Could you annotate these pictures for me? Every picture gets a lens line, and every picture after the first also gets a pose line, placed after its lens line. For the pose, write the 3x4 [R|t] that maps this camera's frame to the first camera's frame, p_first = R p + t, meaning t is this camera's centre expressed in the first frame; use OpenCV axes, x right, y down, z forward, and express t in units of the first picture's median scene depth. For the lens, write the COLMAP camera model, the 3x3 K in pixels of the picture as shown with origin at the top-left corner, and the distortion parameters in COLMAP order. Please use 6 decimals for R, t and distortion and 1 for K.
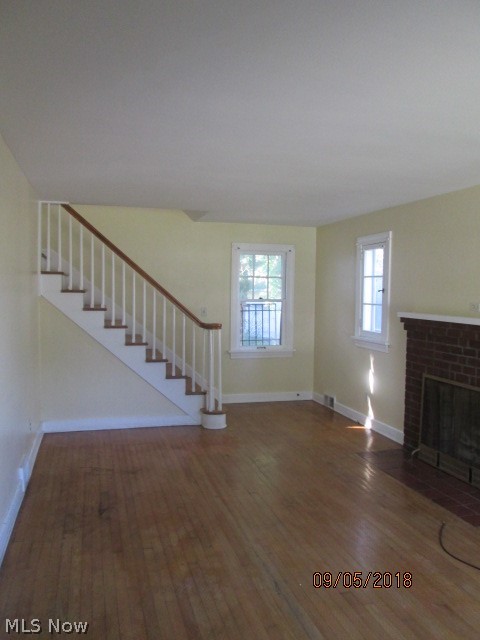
lens RADIAL K [[525.1, 0, 240.0], [0, 525.1, 320.0], [0, 0, 1]] dist [-0.050555, 0.006553]
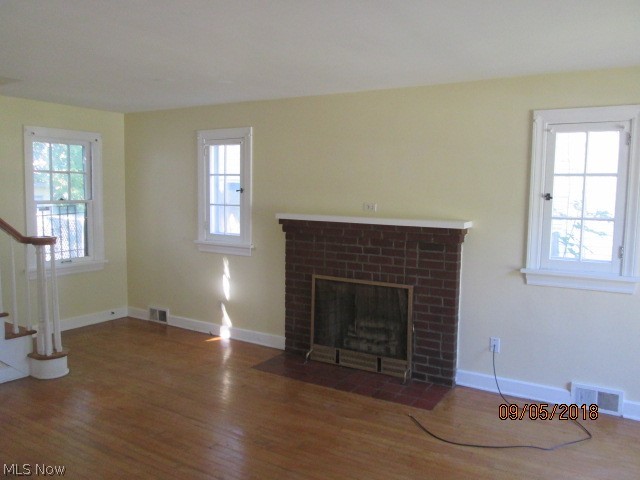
lens RADIAL K [[525.1, 0, 320.0], [0, 525.1, 240.0], [0, 0, 1]] dist [-0.050555, 0.006553]
pose [[0.733638, -0.066903, 0.676240, -0.270448], [0.031406, 0.997417, 0.064606, -0.024181], [-0.678815, -0.026159, 0.733843, 0.220151]]
